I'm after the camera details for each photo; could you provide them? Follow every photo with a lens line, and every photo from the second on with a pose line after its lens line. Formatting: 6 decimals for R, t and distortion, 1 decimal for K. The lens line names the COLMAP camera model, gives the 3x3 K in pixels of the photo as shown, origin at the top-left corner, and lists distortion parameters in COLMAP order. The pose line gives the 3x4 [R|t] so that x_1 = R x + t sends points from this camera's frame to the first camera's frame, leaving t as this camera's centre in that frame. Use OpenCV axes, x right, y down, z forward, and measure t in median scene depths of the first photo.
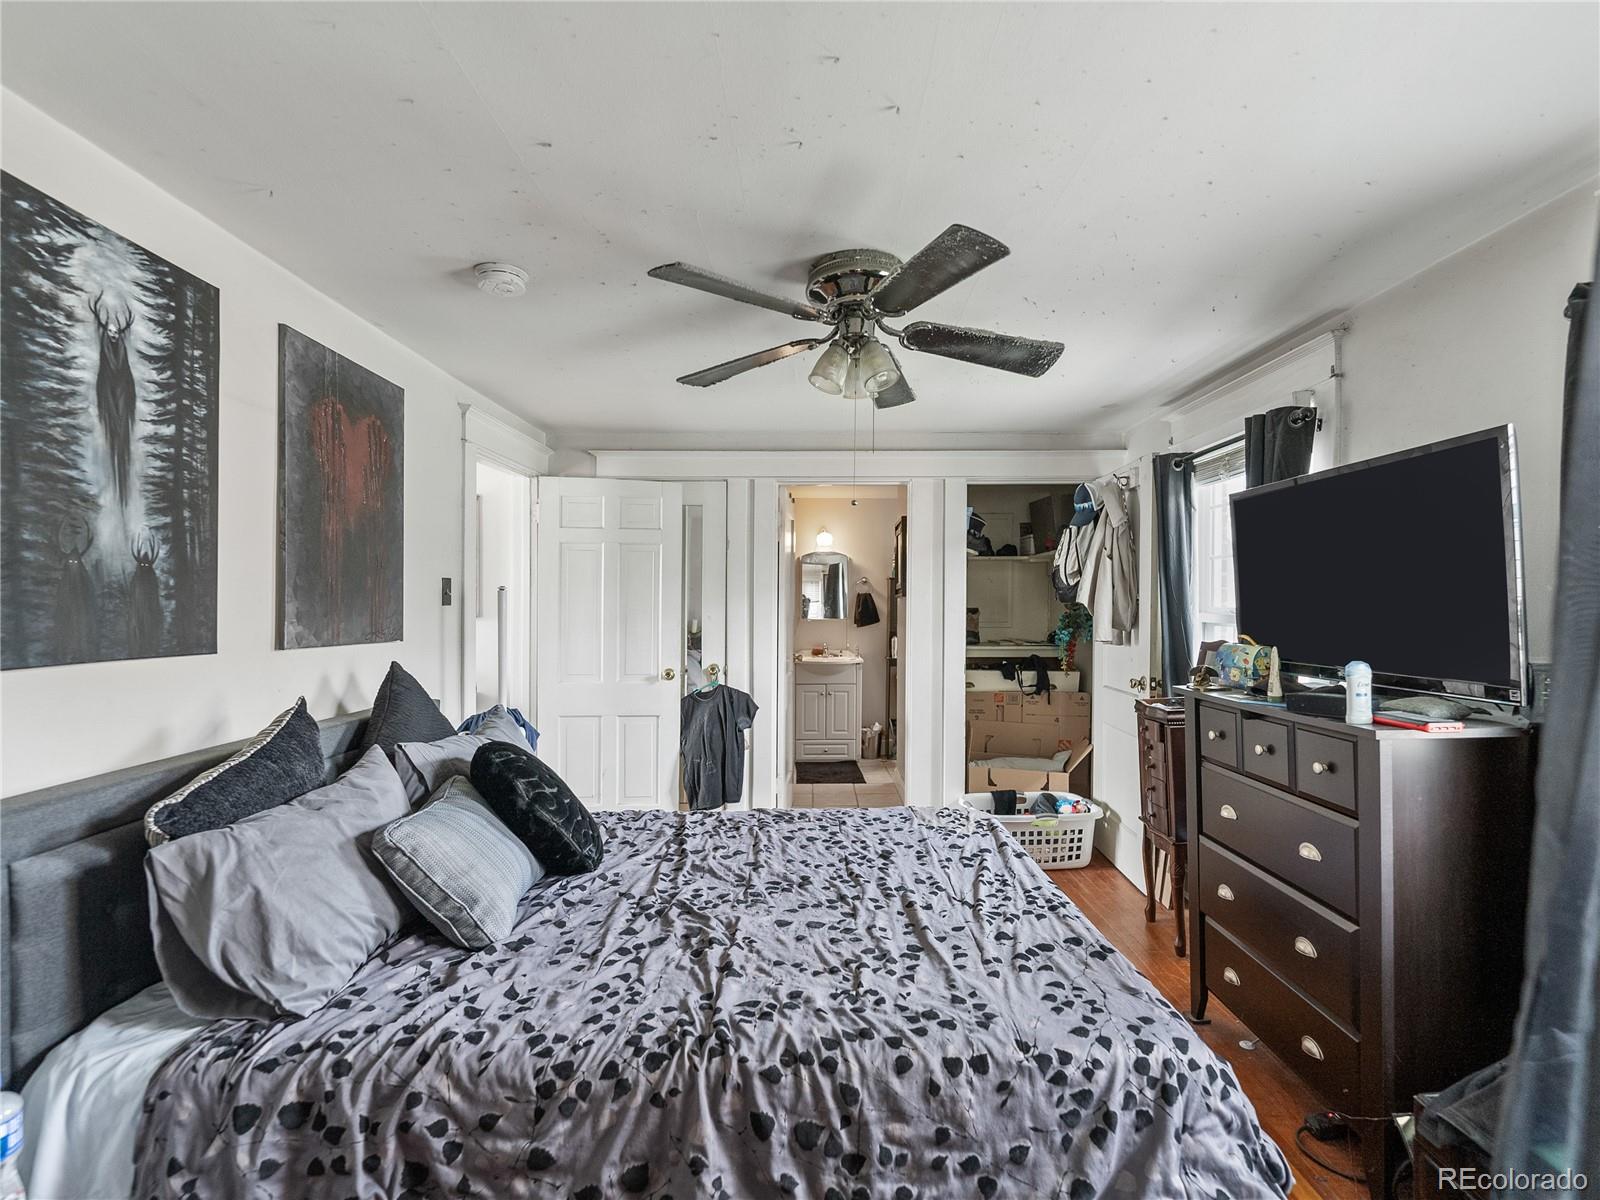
lens RADIAL K [[767.4, 0, 796.1], [0, 767.4, 589.7], [0, 0, 1]] dist [0.000250, -0.000016]
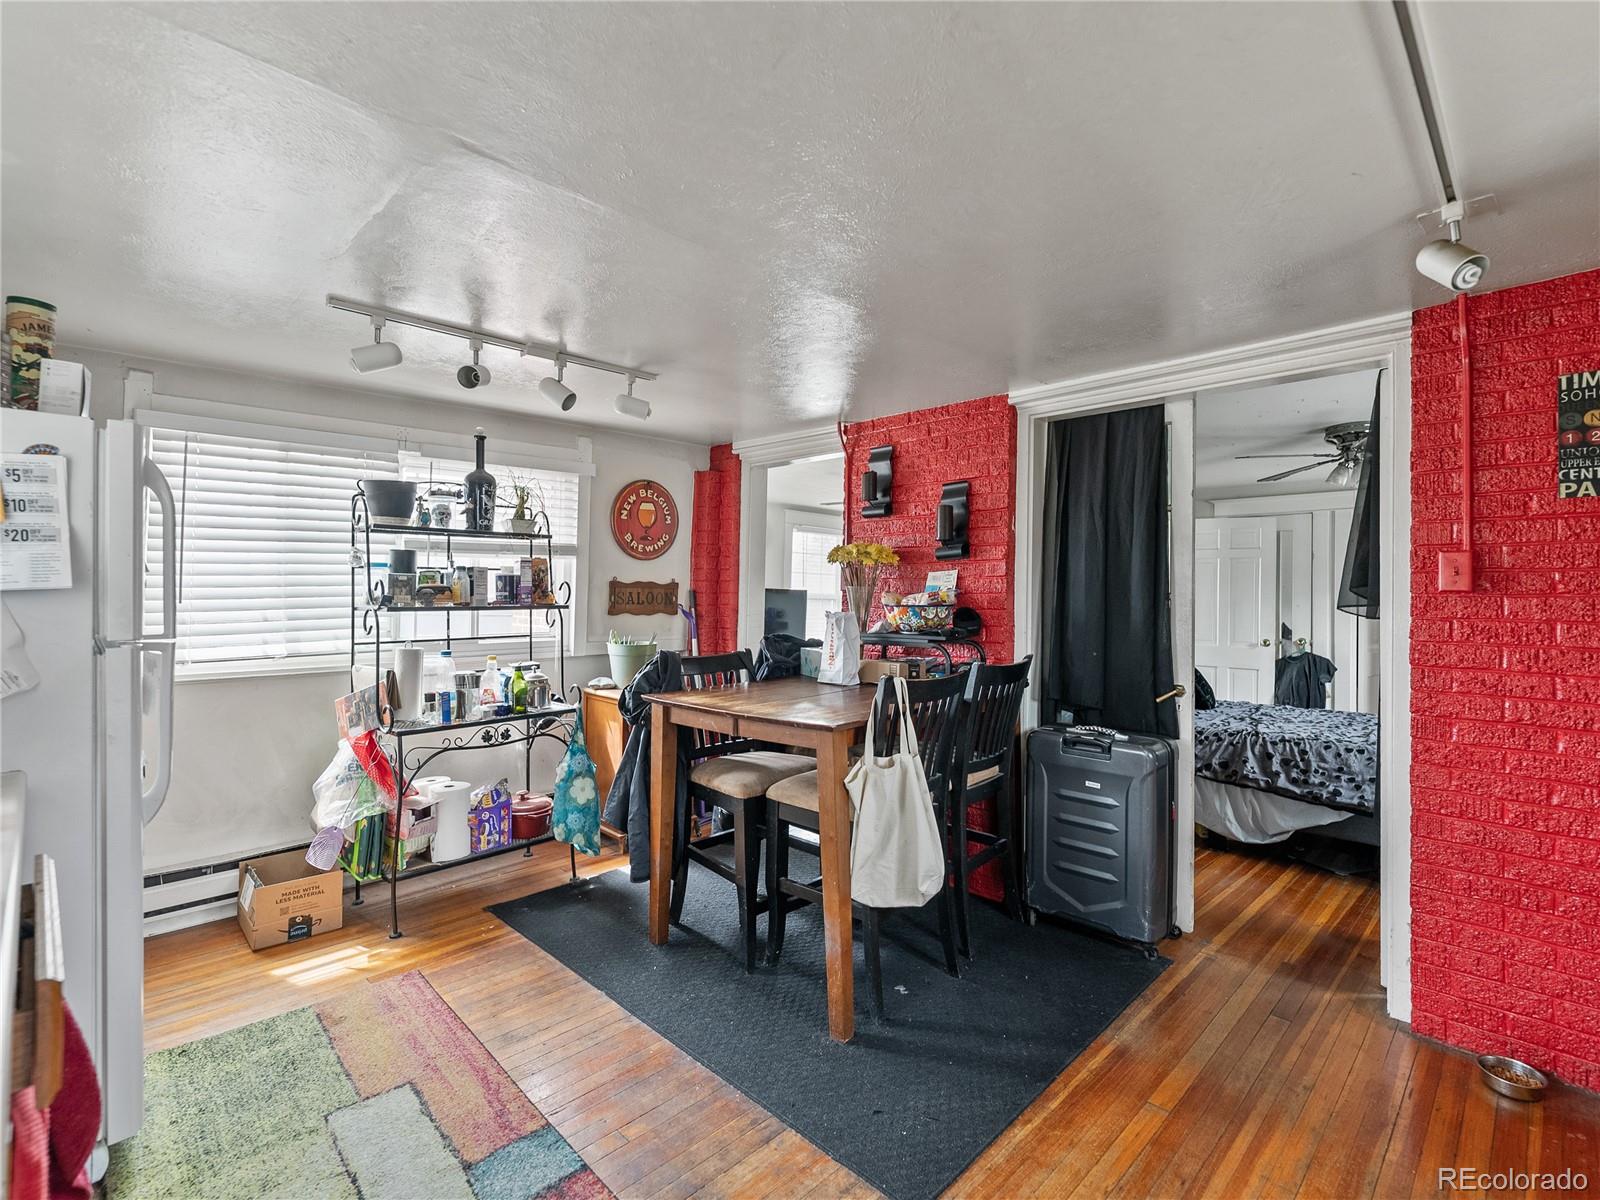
lens RADIAL K [[767.4, 0, 791.2], [0, 767.4, 593.0], [0, 0, 1]] dist [0.000250, -0.000016]
pose [[0.724105, 0.003064, -0.689683, 0.686959], [-0.003010, 0.999995, 0.001283, 0.040234], [0.689683, 0.001146, 0.724110, -2.561656]]
